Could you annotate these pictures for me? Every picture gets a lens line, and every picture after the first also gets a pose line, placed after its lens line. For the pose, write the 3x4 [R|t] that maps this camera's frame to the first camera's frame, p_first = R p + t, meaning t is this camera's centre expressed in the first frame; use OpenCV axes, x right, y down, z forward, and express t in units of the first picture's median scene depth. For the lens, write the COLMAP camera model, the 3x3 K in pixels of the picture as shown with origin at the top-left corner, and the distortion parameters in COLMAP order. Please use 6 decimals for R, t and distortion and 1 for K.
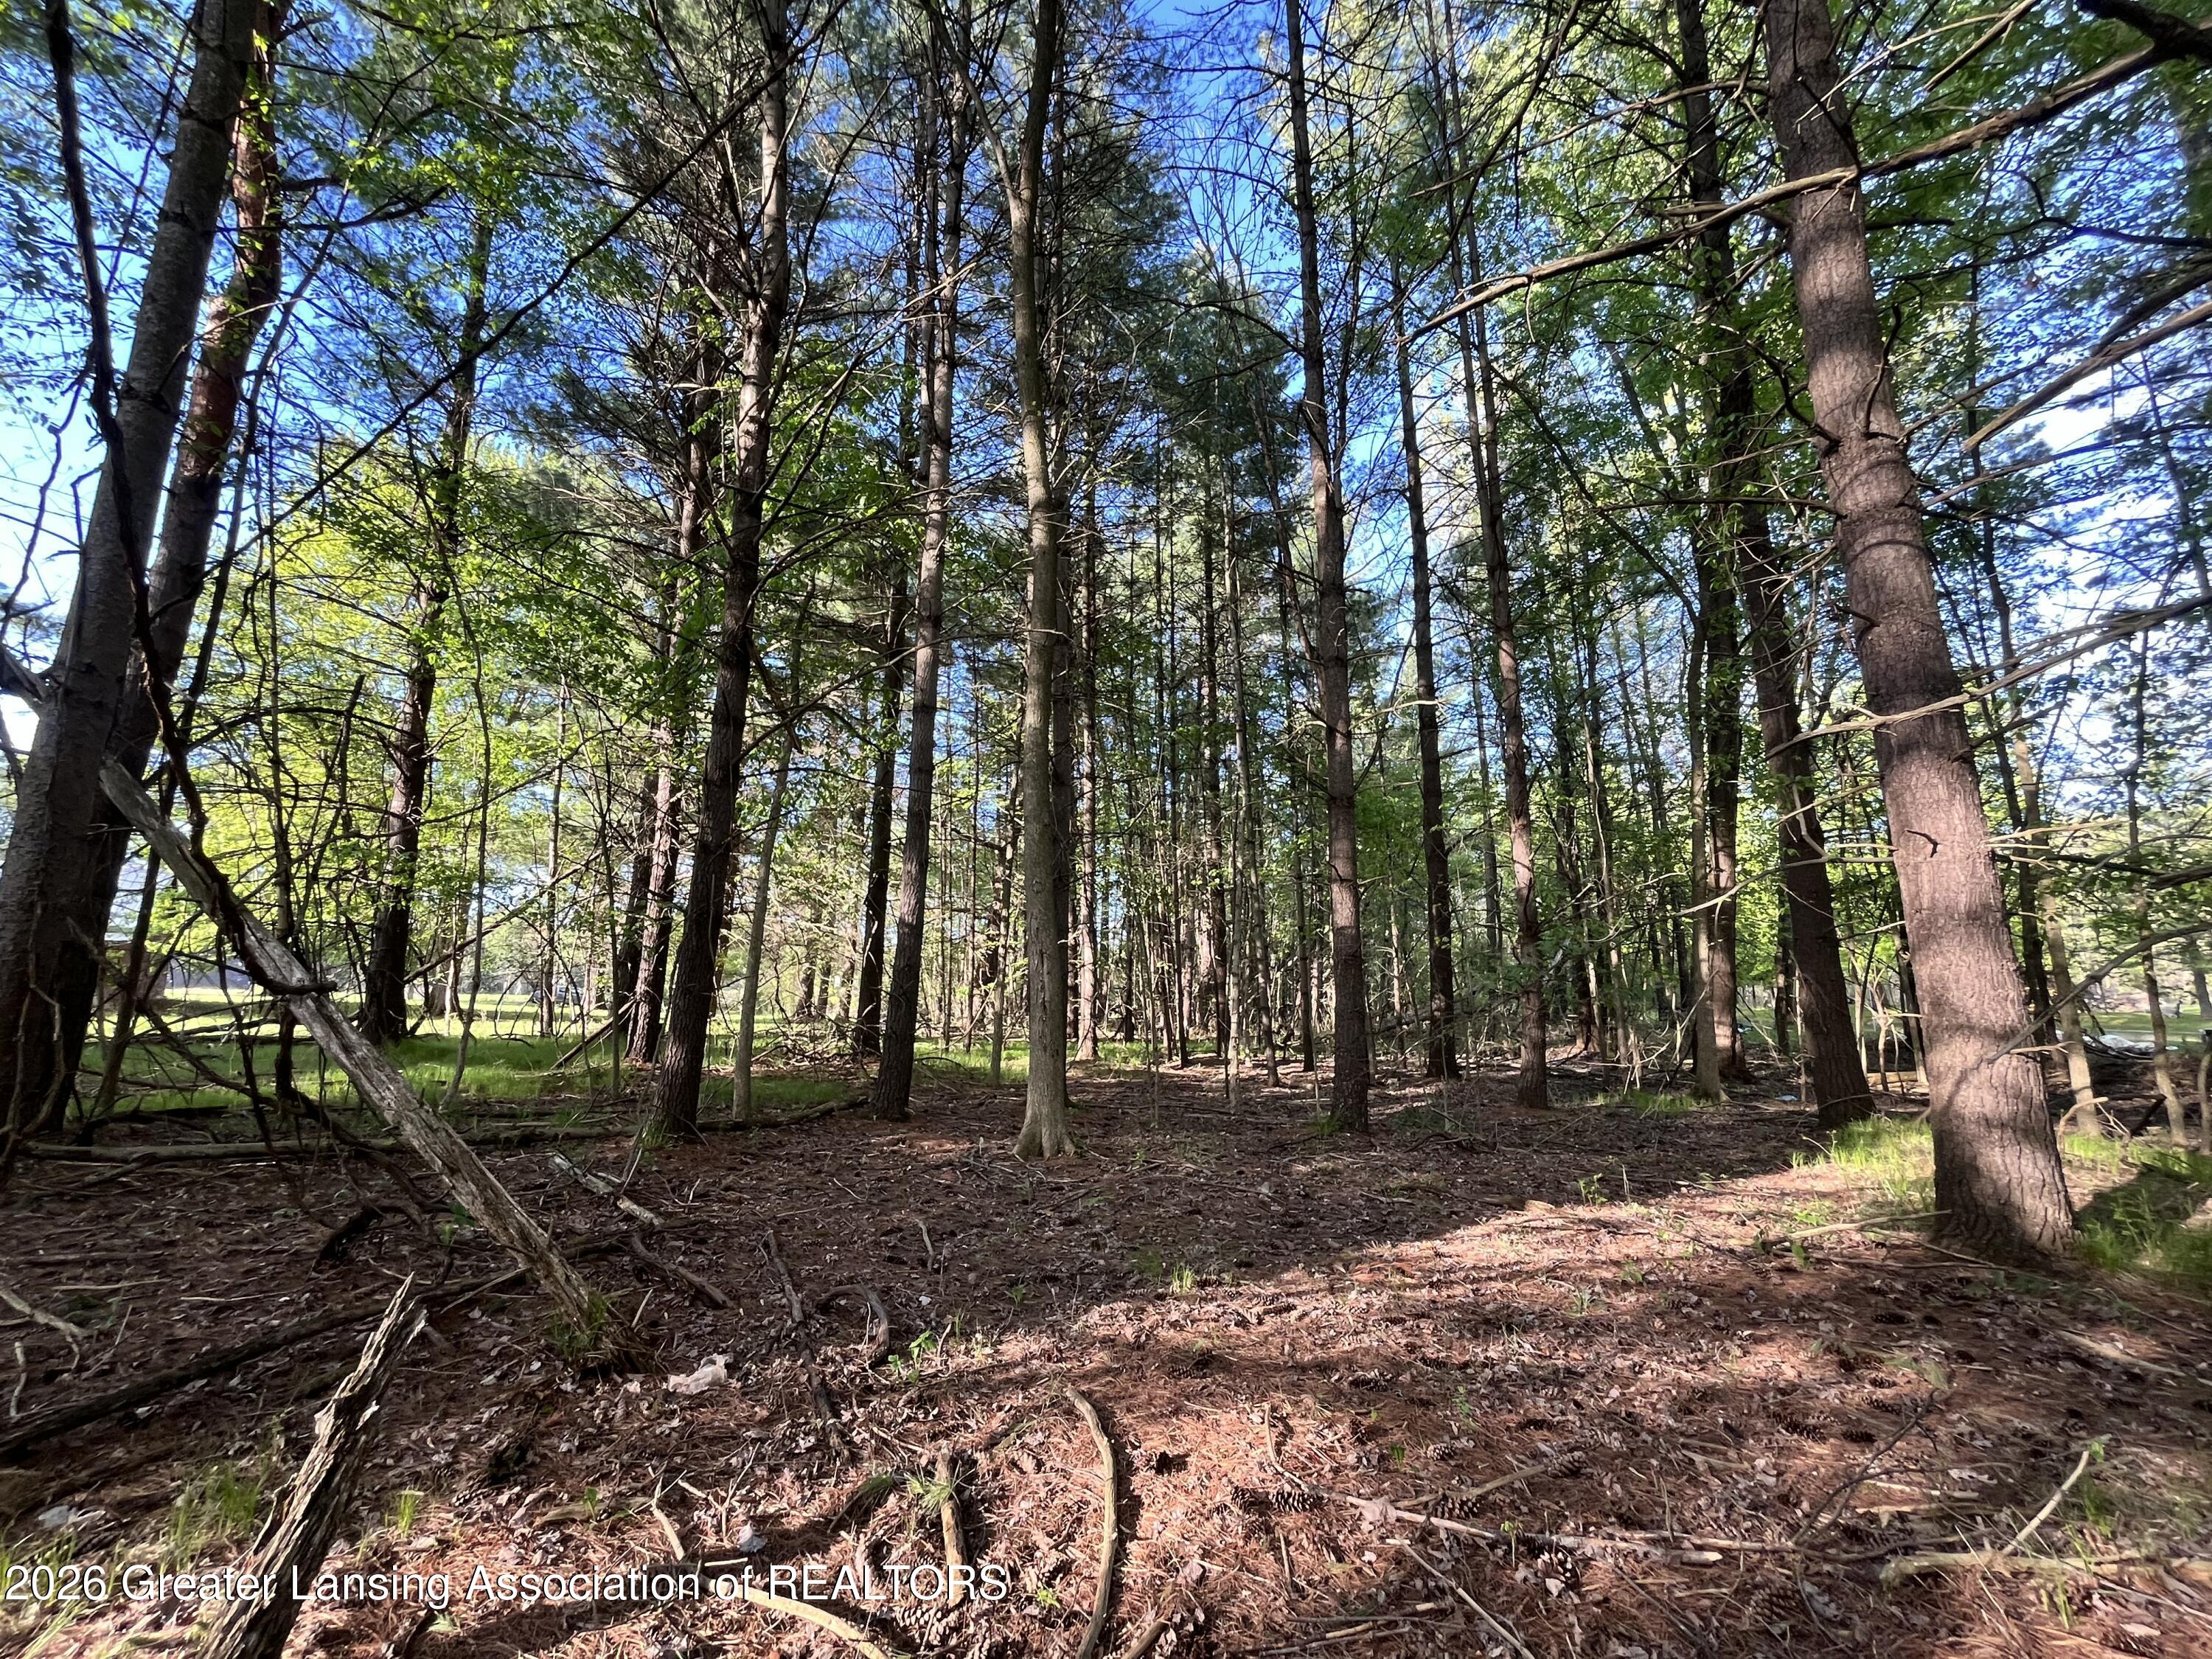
lens RADIAL K [[885.7, 0, 1096.8], [0, 885.7, 831.3], [0, 0, 1]] dist [-0.006664, 0.000997]
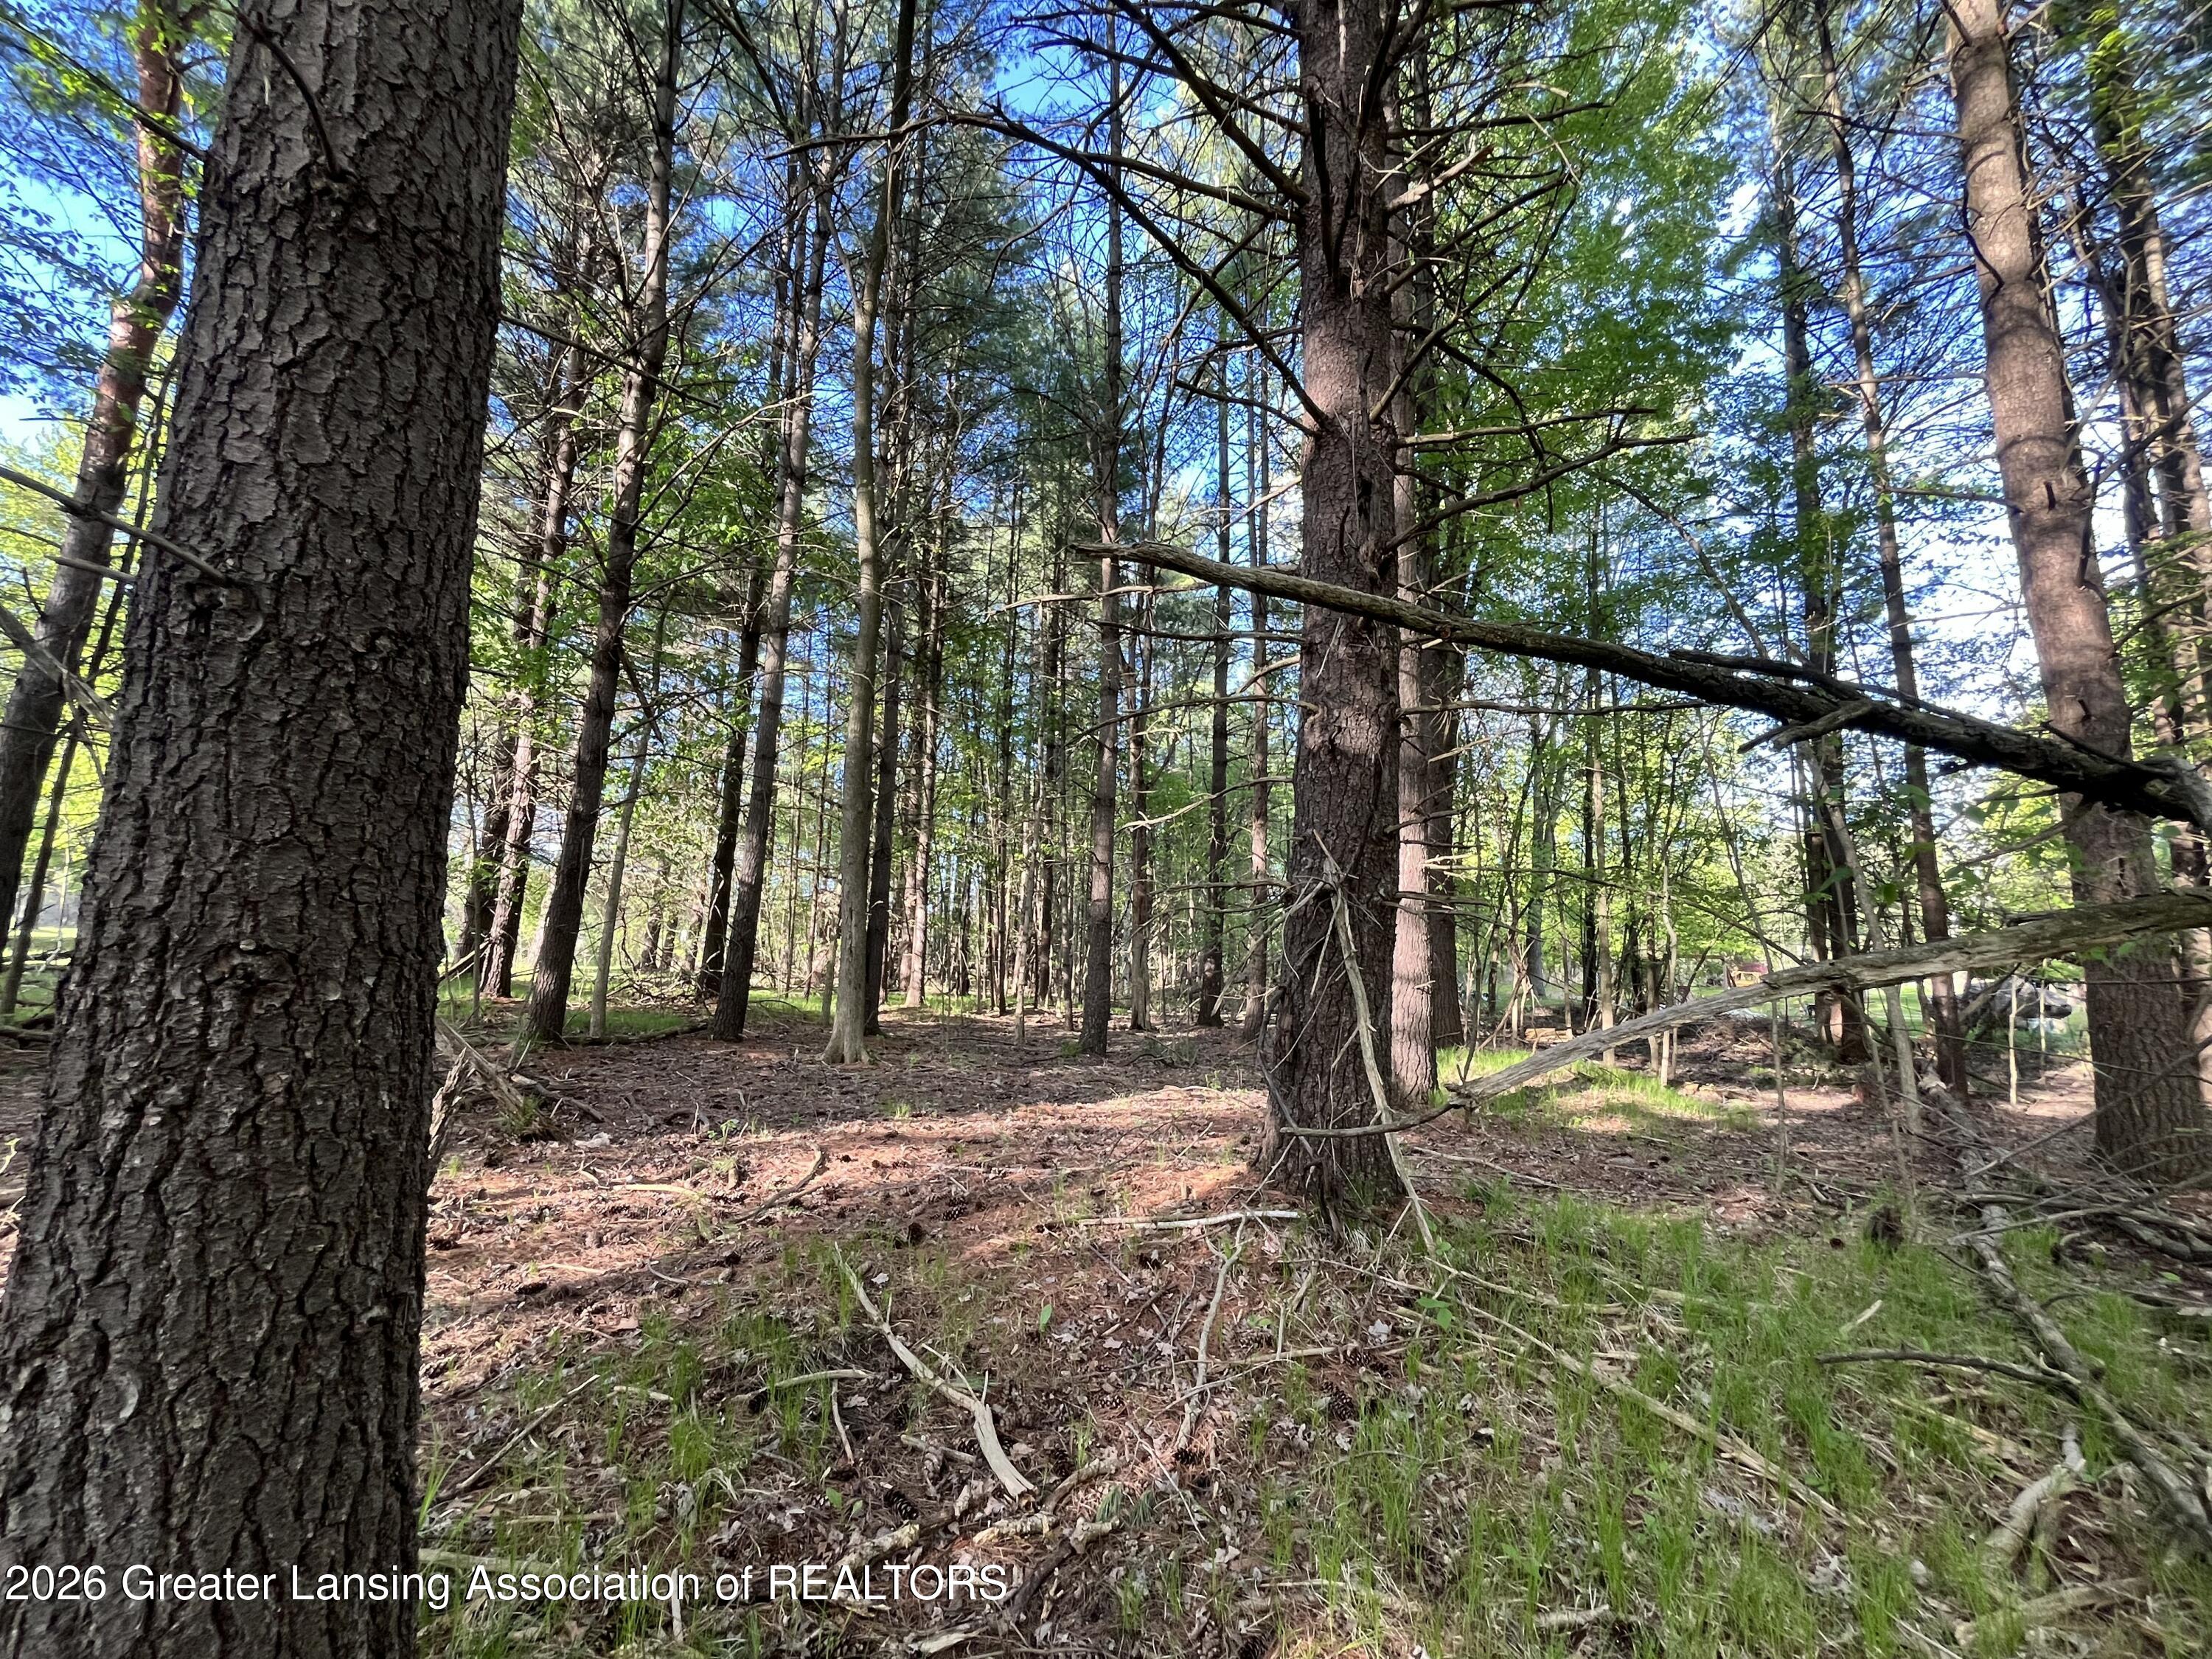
lens RADIAL K [[885.7, 0, 1092.7], [0, 885.7, 826.3], [0, 0, 1]] dist [-0.006664, 0.000997]
pose [[0.988480, 0.048488, 0.143374, 0.065339], [-0.053162, 0.998166, 0.028950, -0.028574], [-0.141707, -0.036238, 0.989245, -0.226746]]
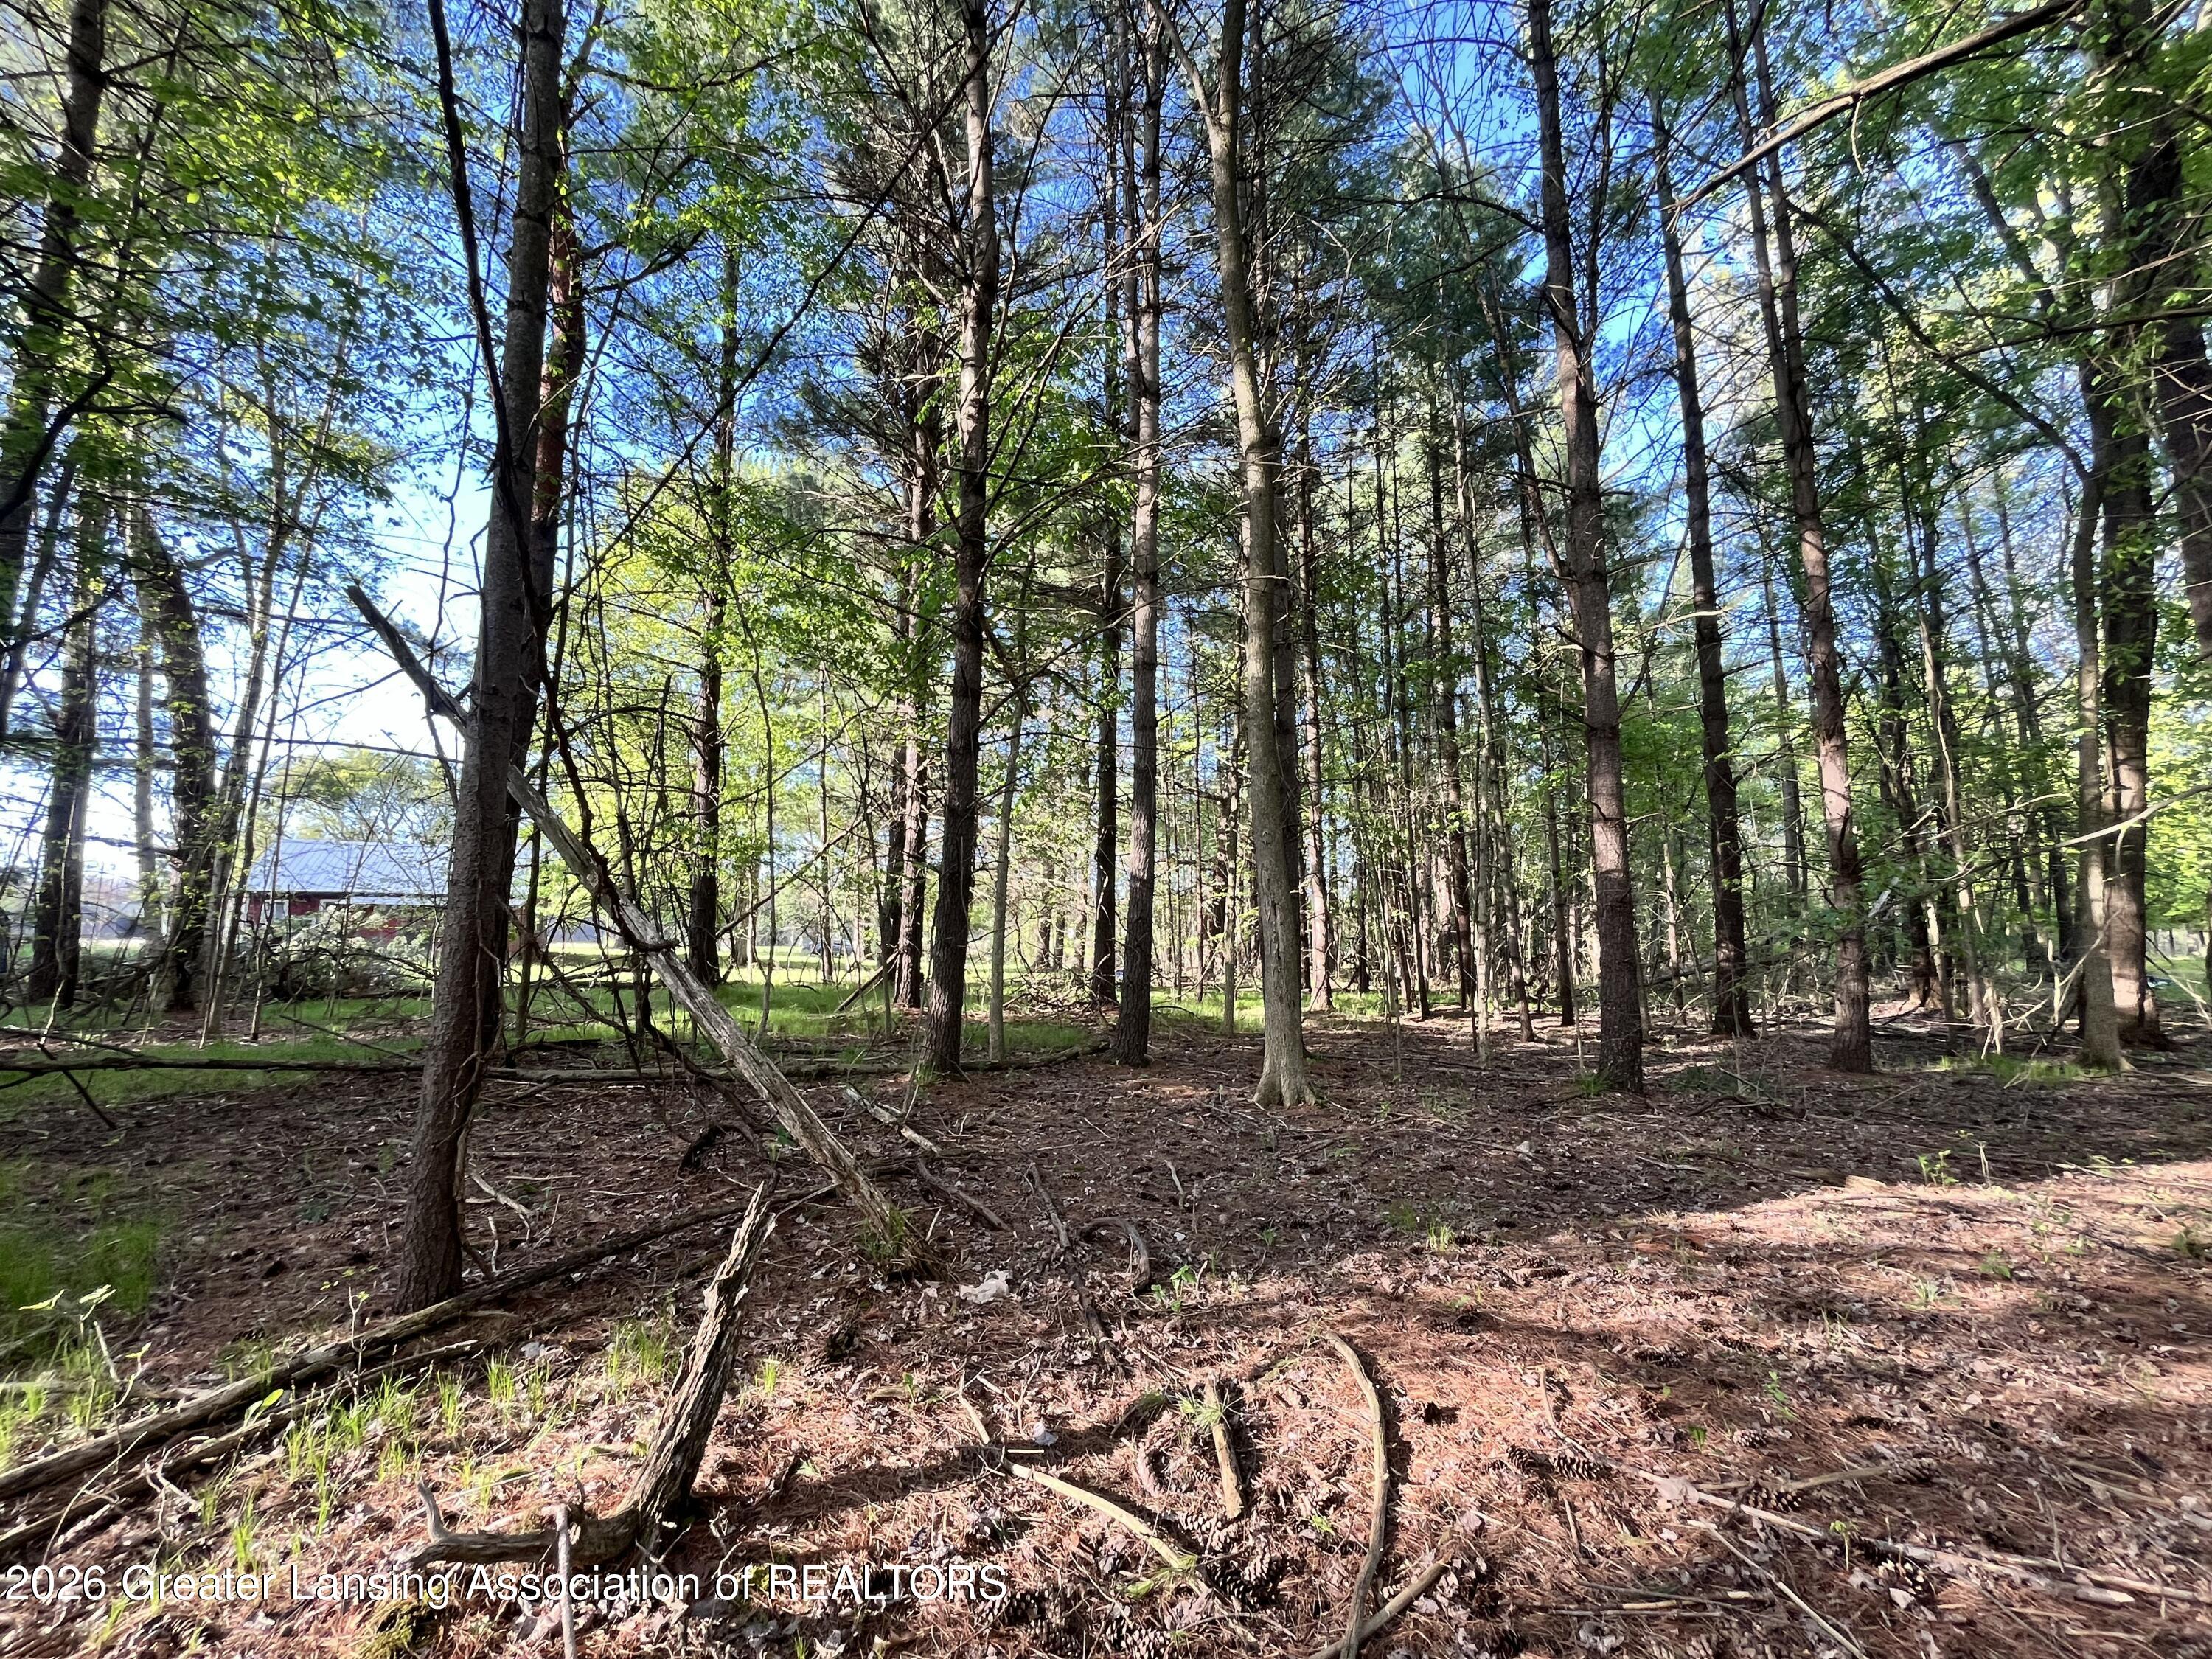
lens RADIAL K [[885.7, 0, 1100.2], [0, 885.7, 831.4], [0, 0, 1]] dist [-0.006664, 0.000997]
pose [[0.969391, -0.035511, -0.242941, -0.004888], [0.048795, 0.997612, 0.048880, -0.001606], [0.240625, -0.059238, 0.968809, -0.003703]]
